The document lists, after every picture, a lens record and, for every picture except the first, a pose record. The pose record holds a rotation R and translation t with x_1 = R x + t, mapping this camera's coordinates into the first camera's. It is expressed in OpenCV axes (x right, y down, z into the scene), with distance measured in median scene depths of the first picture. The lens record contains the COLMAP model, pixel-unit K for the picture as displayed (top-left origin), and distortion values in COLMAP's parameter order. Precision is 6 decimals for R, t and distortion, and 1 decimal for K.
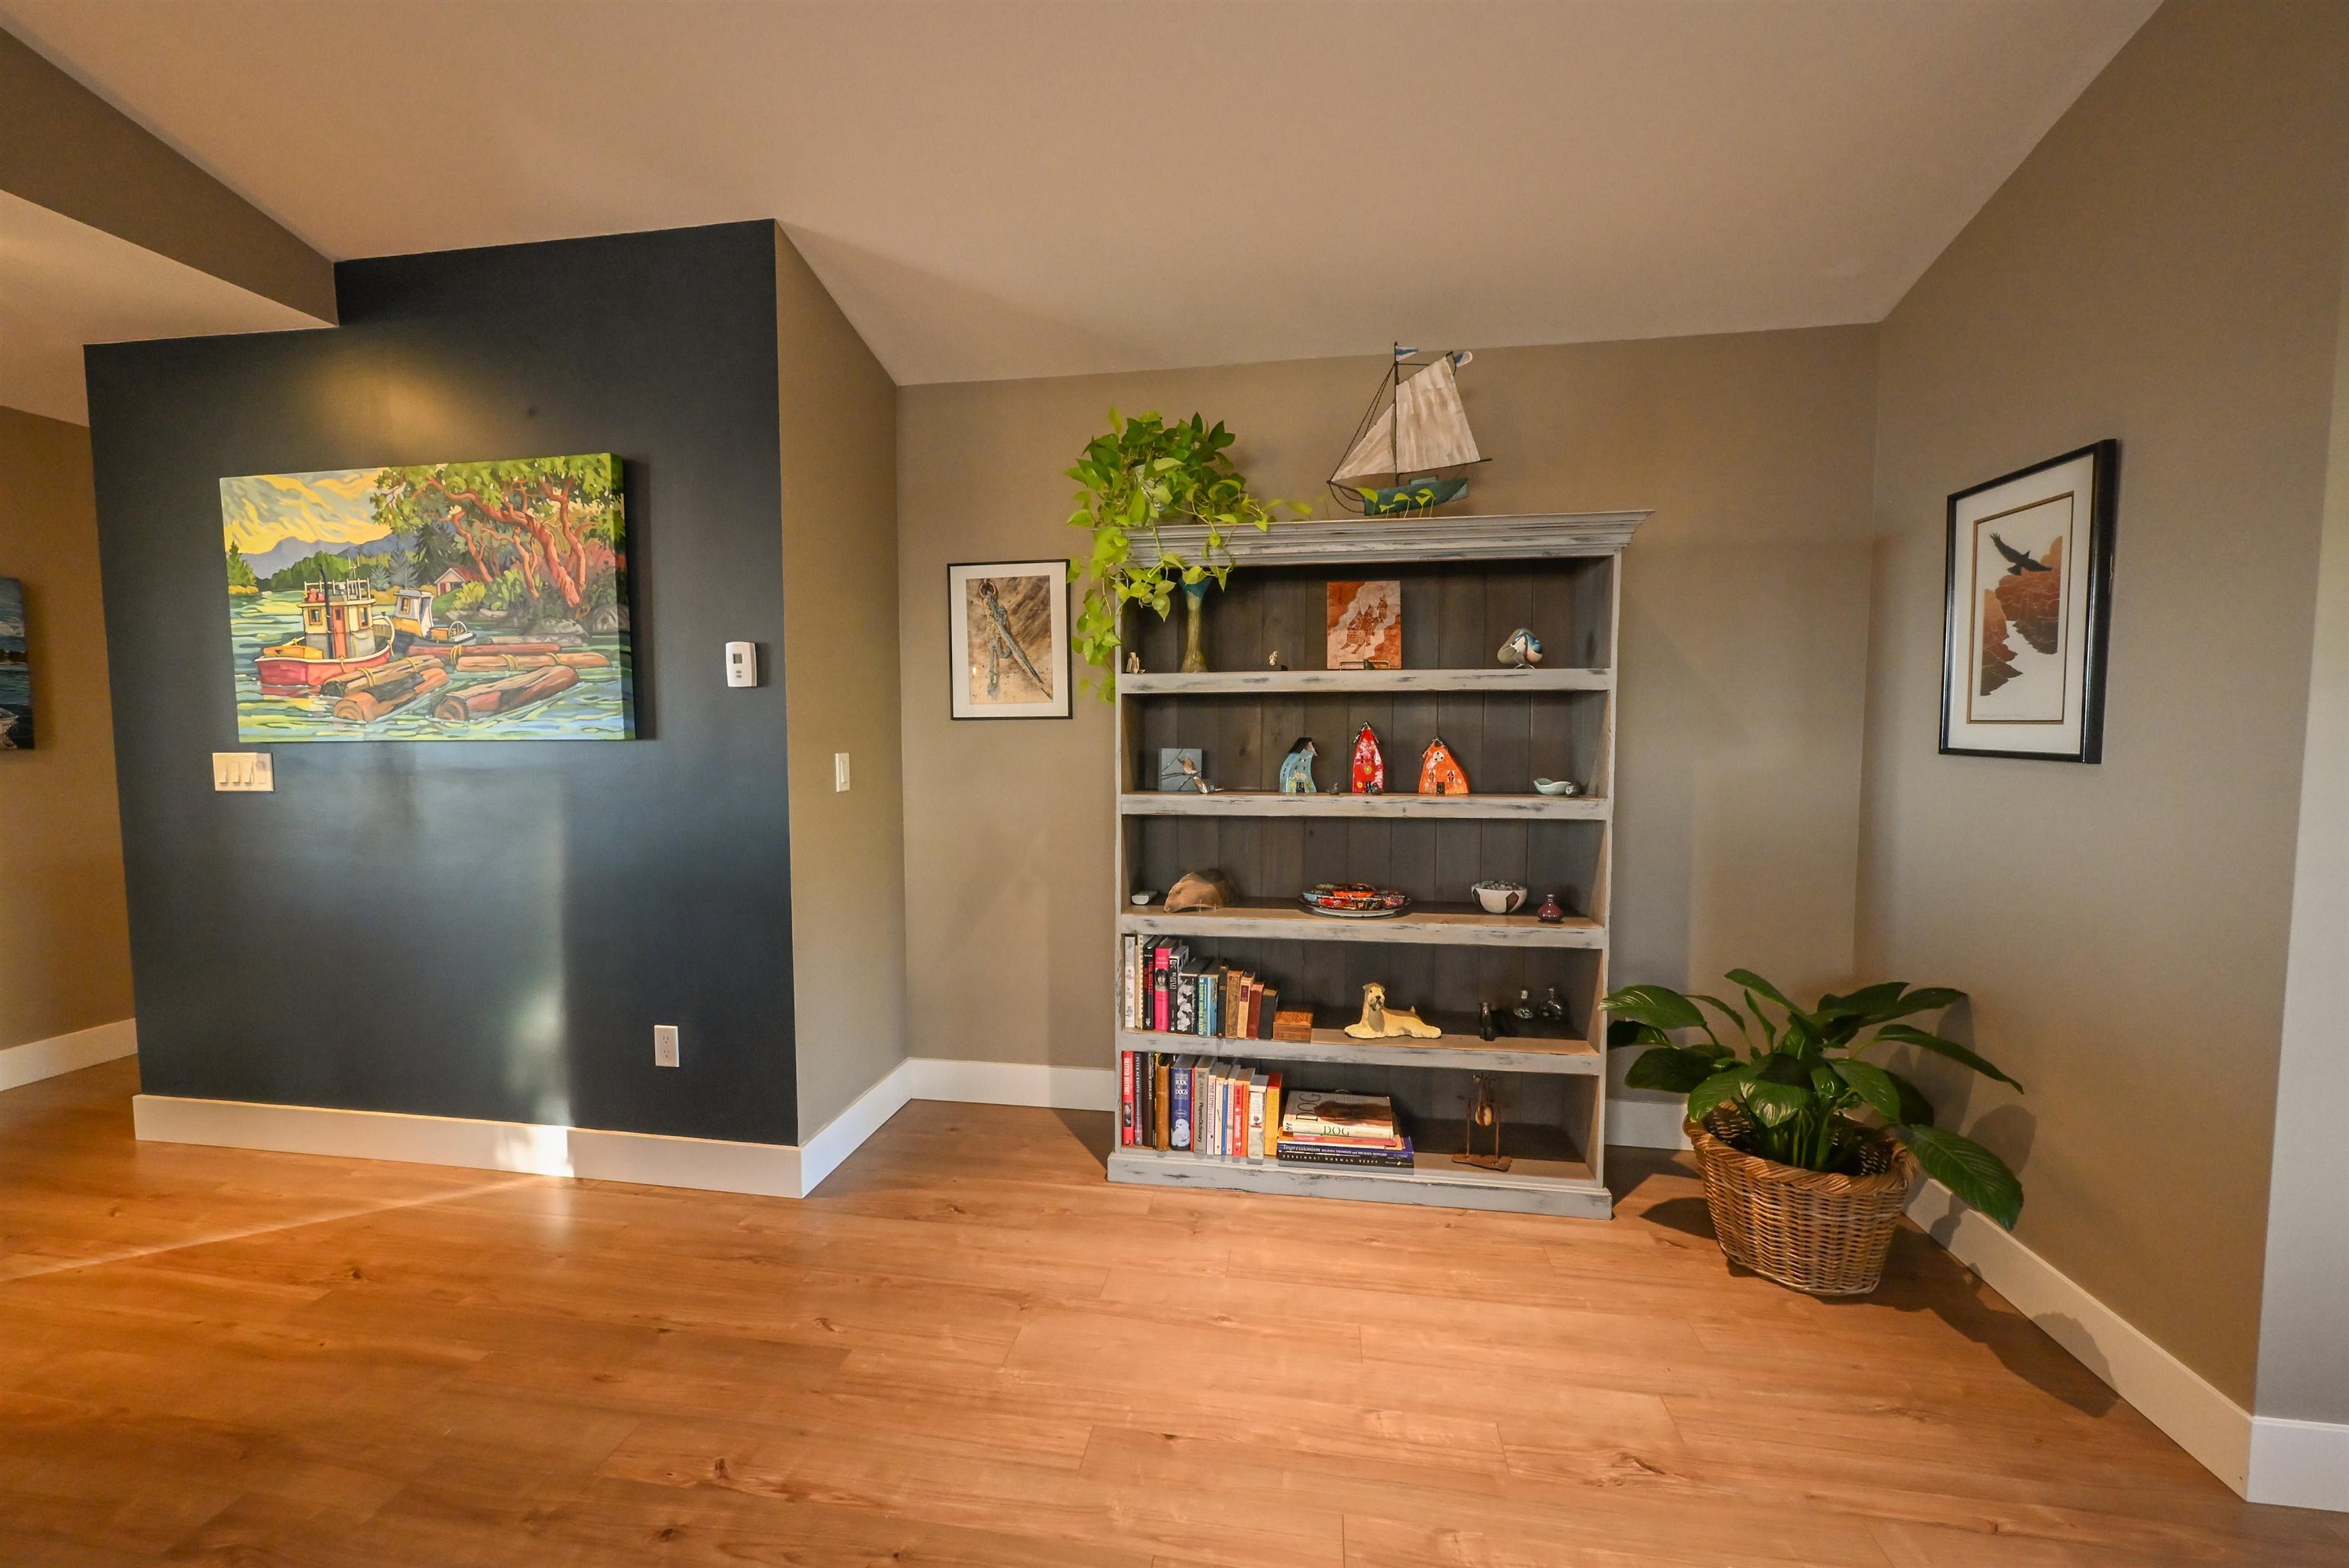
lens RADIAL K [[919.3, 0, 1171.0], [0, 919.3, 781.4], [0, 0, 1]] dist [-0.002014, 0.000897]
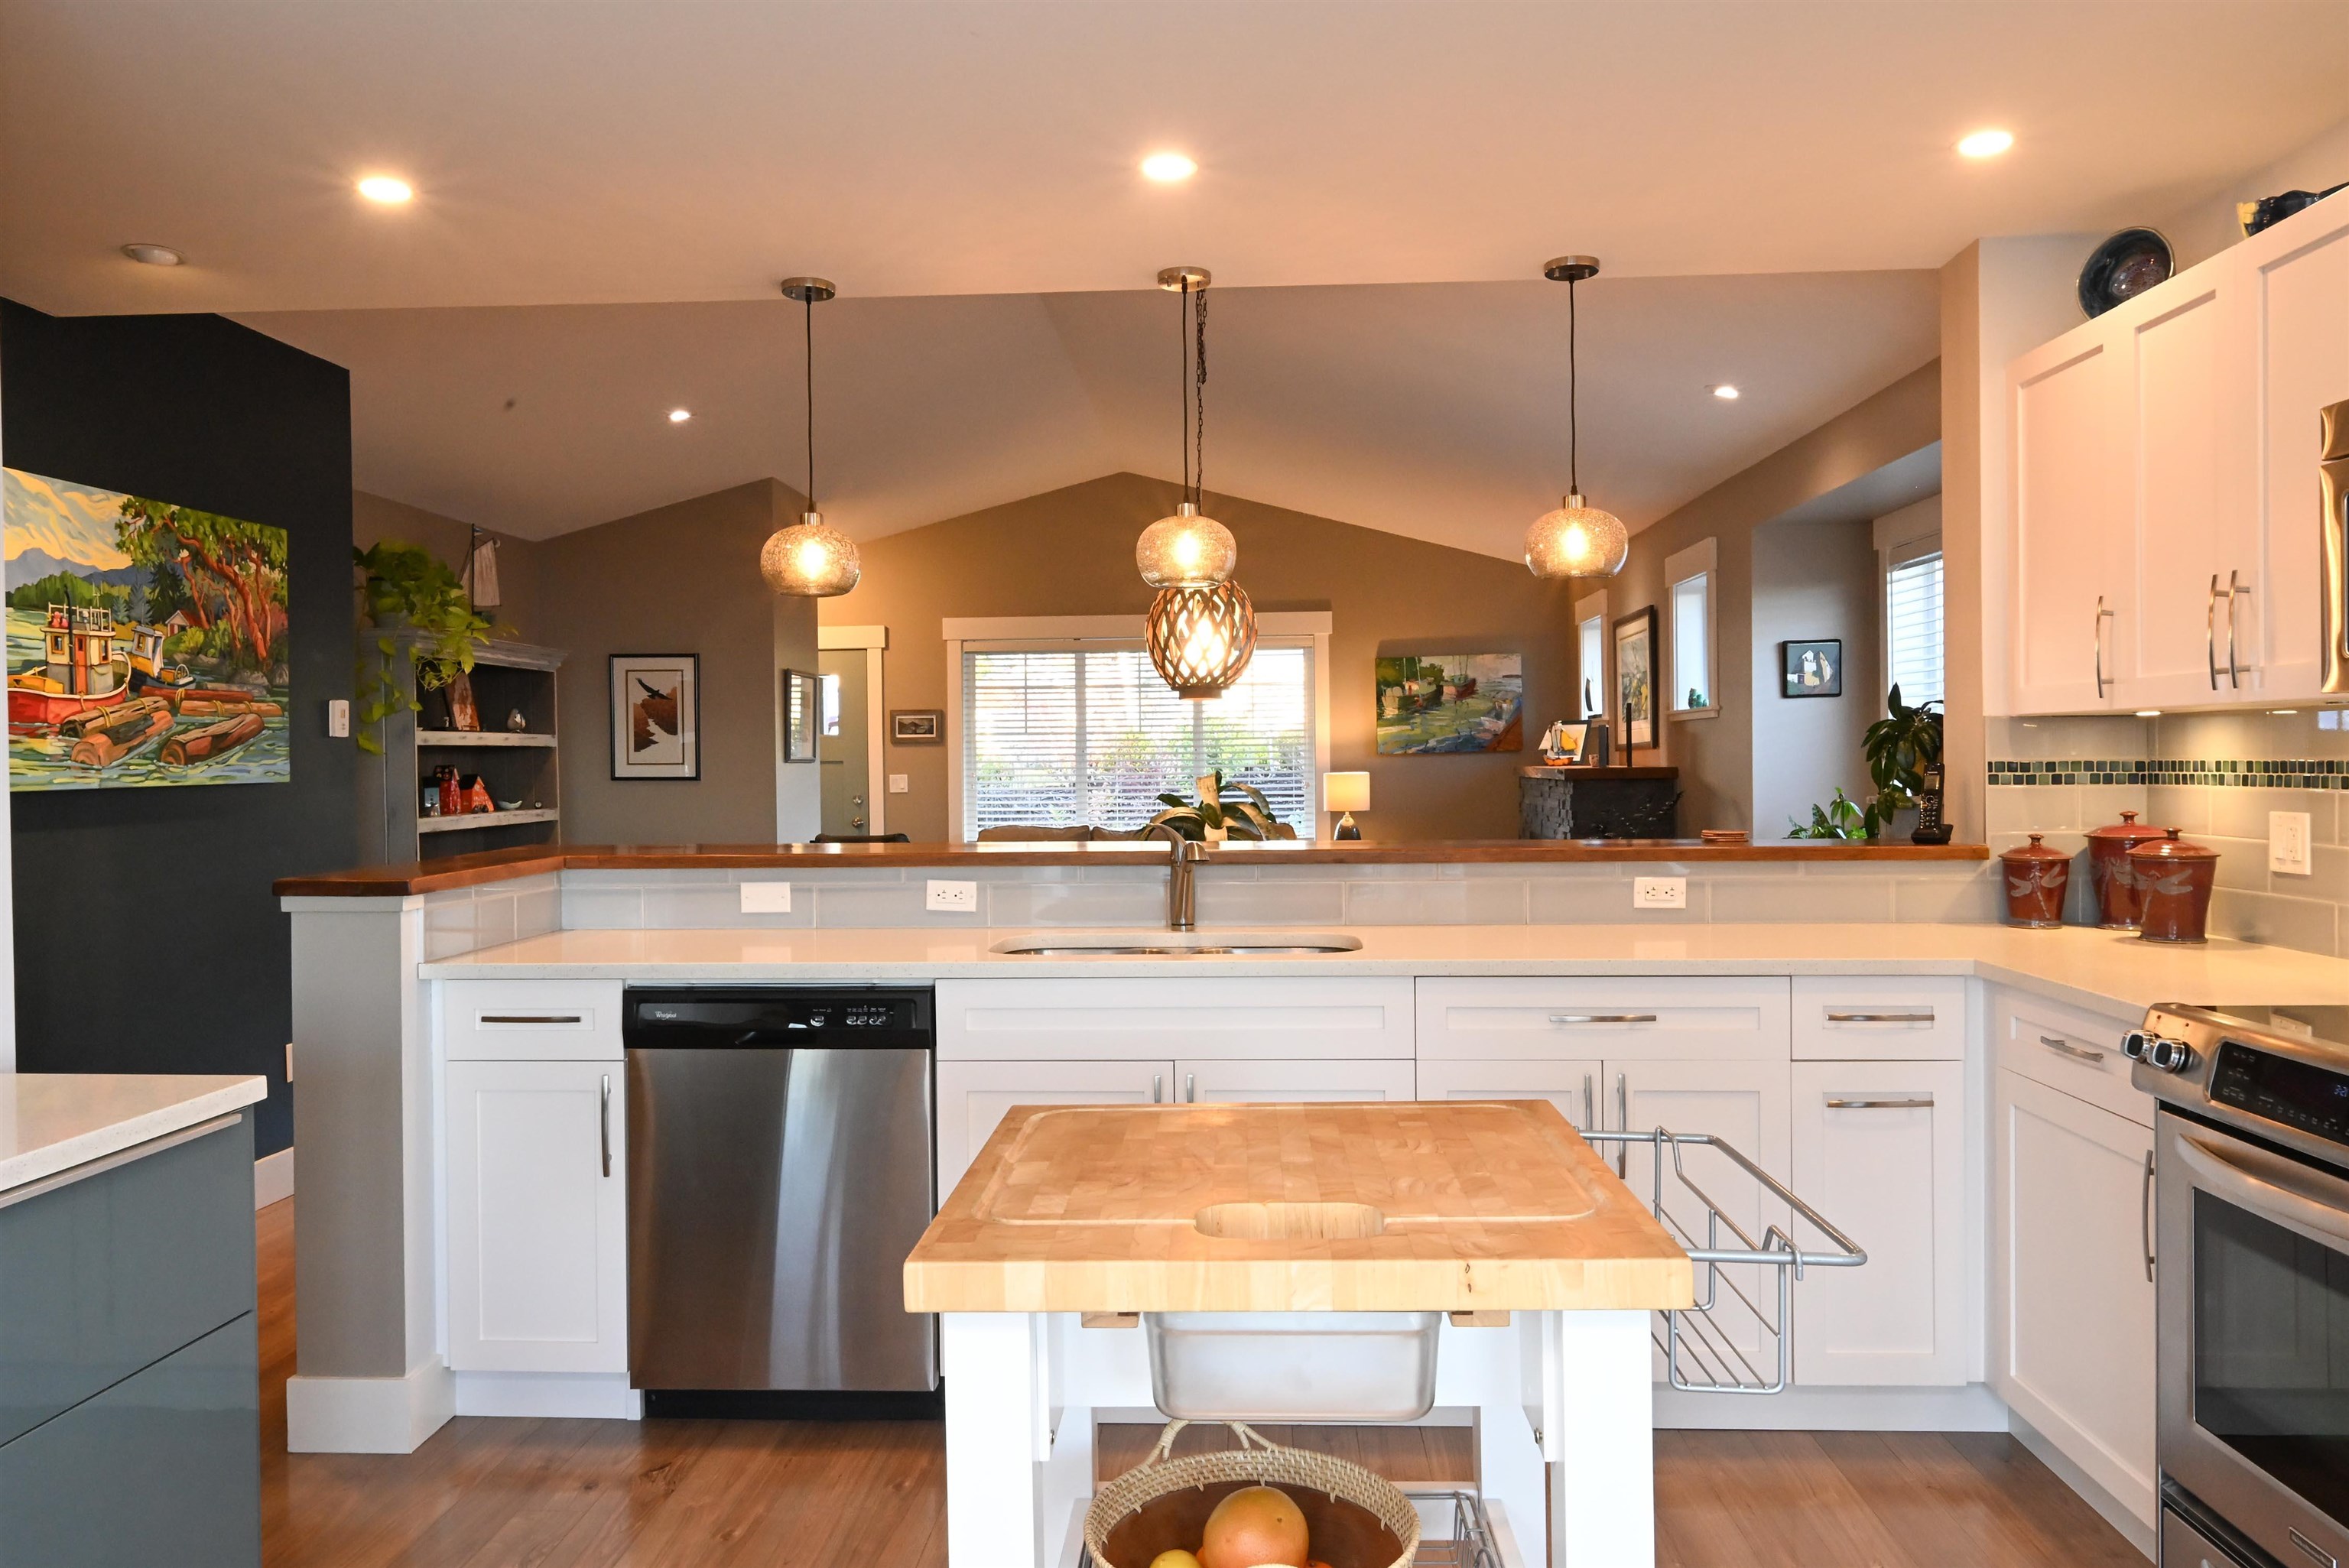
lens RADIAL K [[1680.5, 0, 1175.3], [0, 1680.5, 771.3], [0, 0, 1]] dist [0.007839, -0.000652]
pose [[-0.109793, -0.004925, 0.993942, -2.672254], [0.073700, 0.997195, 0.013083, -0.005287], [-0.991218, 0.074690, -0.109122, 0.150965]]
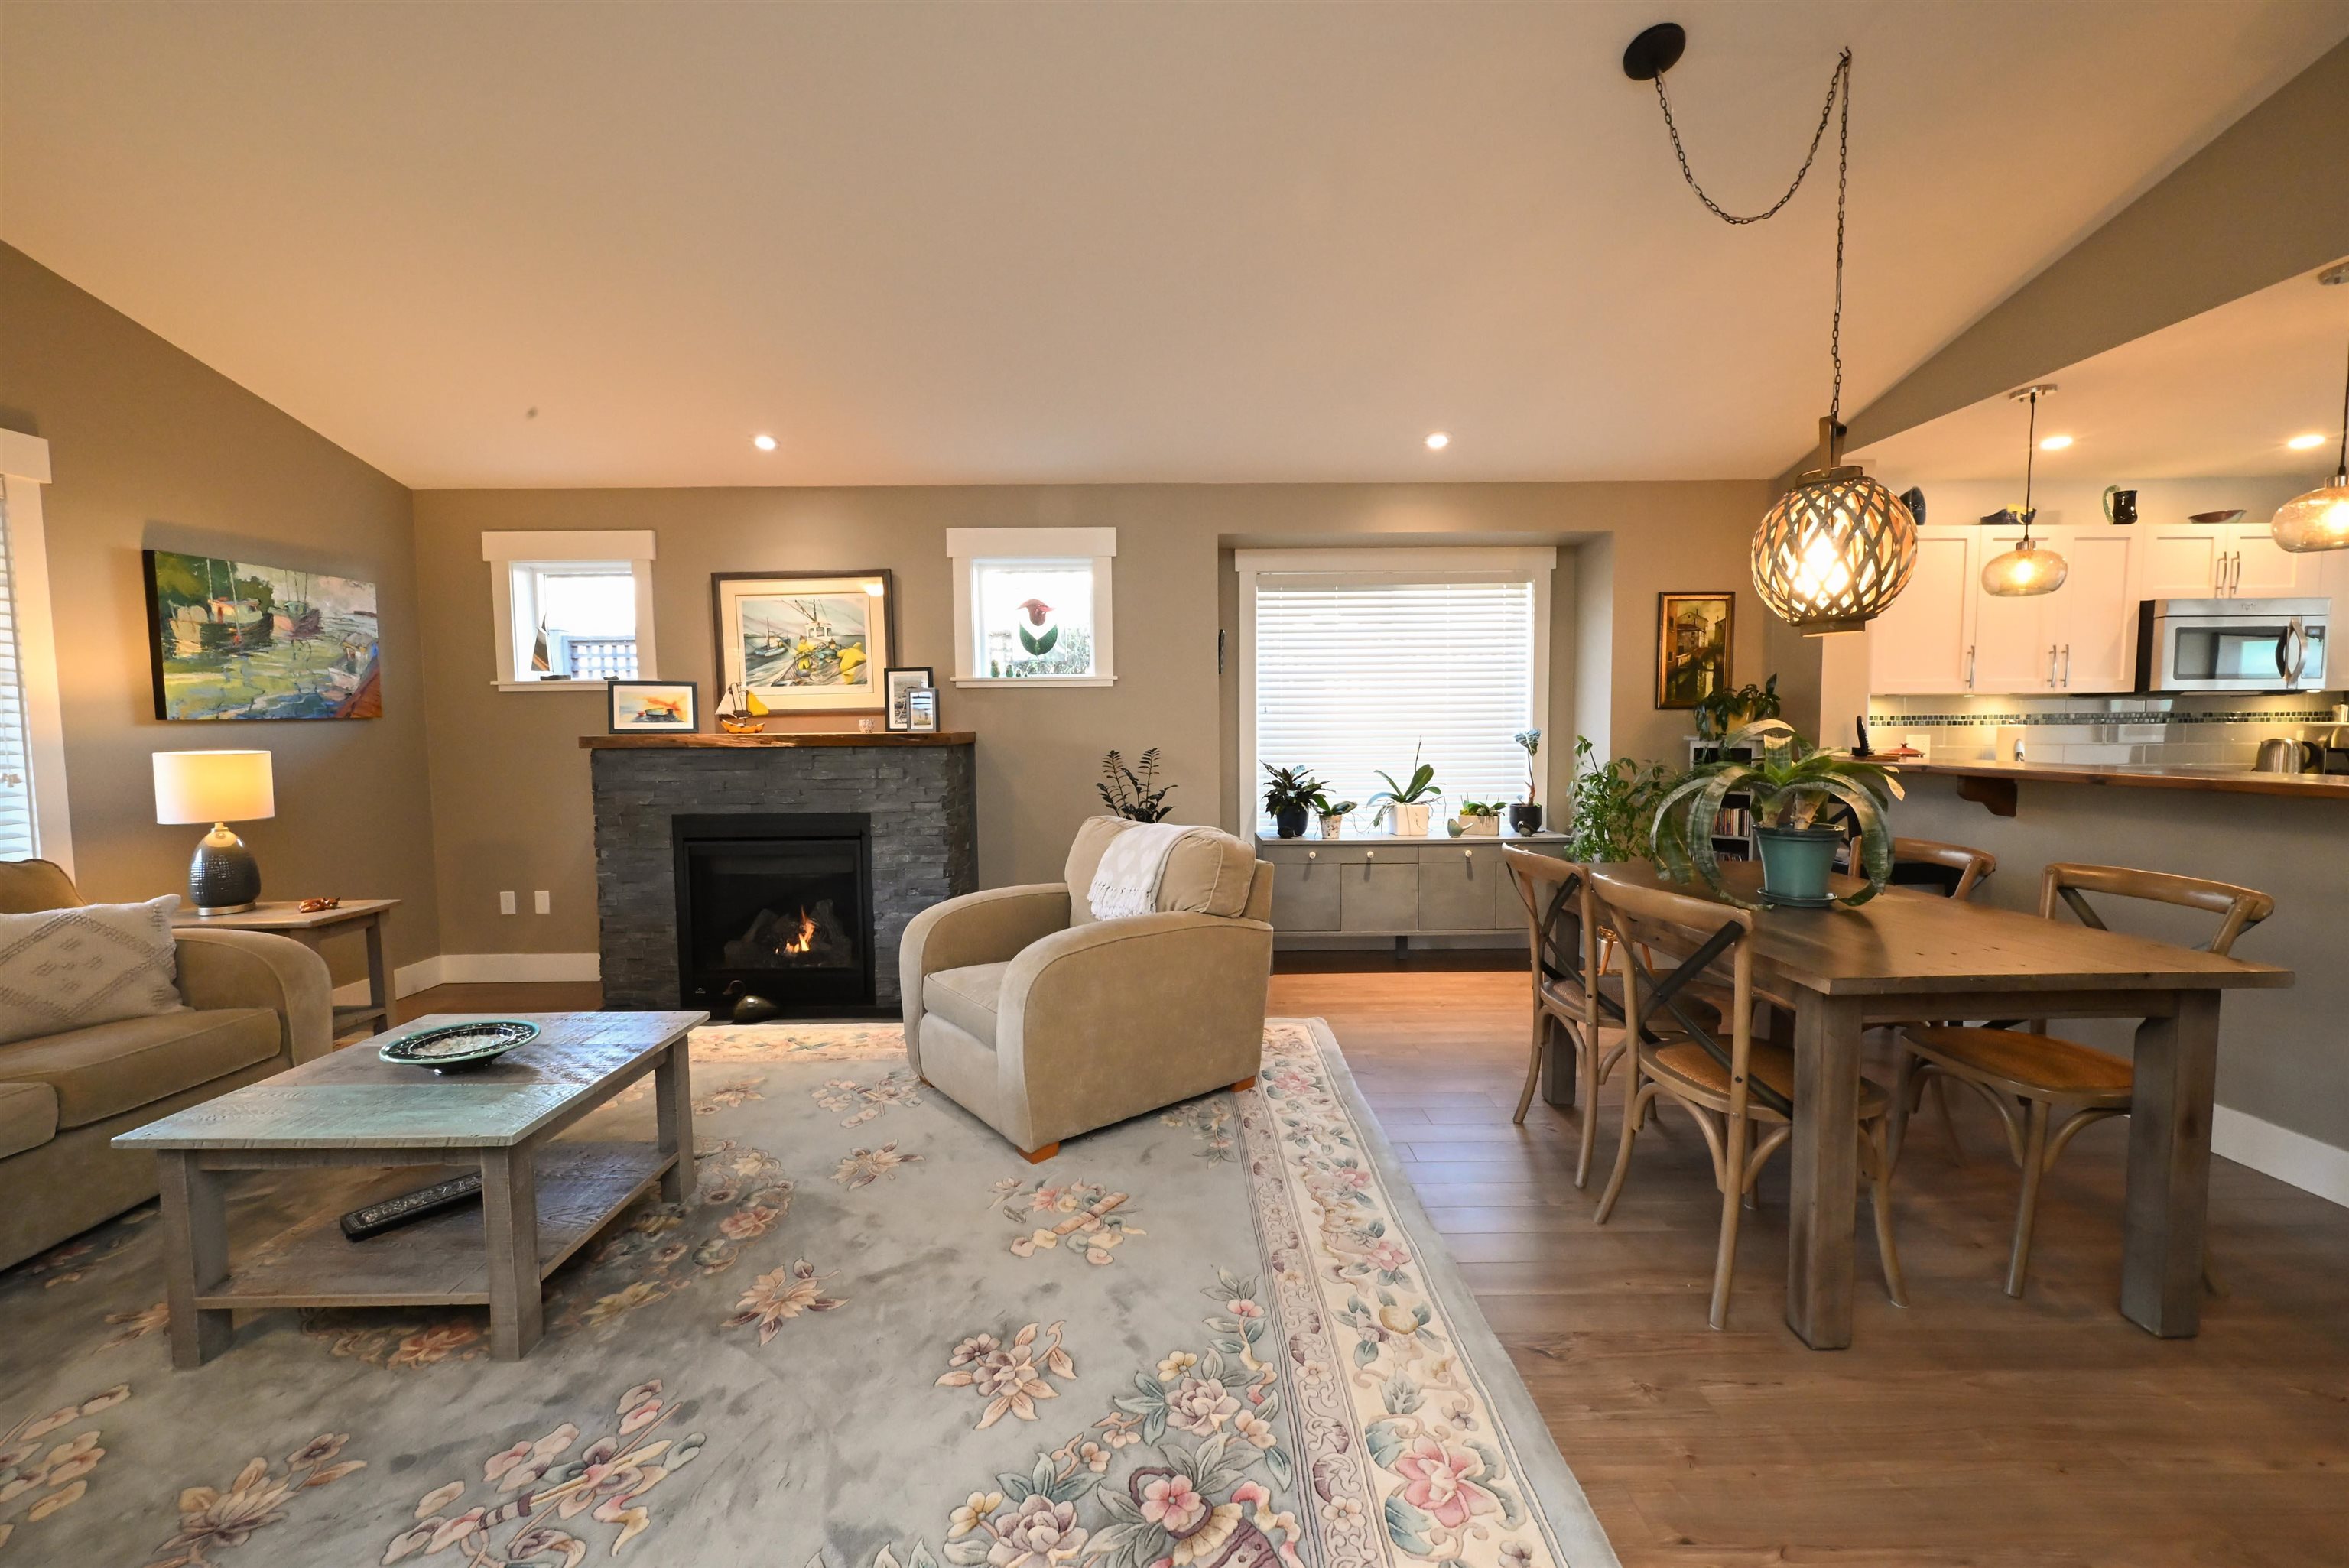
lens RADIAL K [[919.3, 0, 1175.6], [0, 919.3, 781.1], [0, 0, 1]] dist [-0.002014, 0.000897]
pose [[-0.985661, 0.021141, -0.167409, 0.197001], [0.000006, 0.992125, 0.125255, -0.033546], [0.168738, 0.123458, -0.977898, 0.719970]]
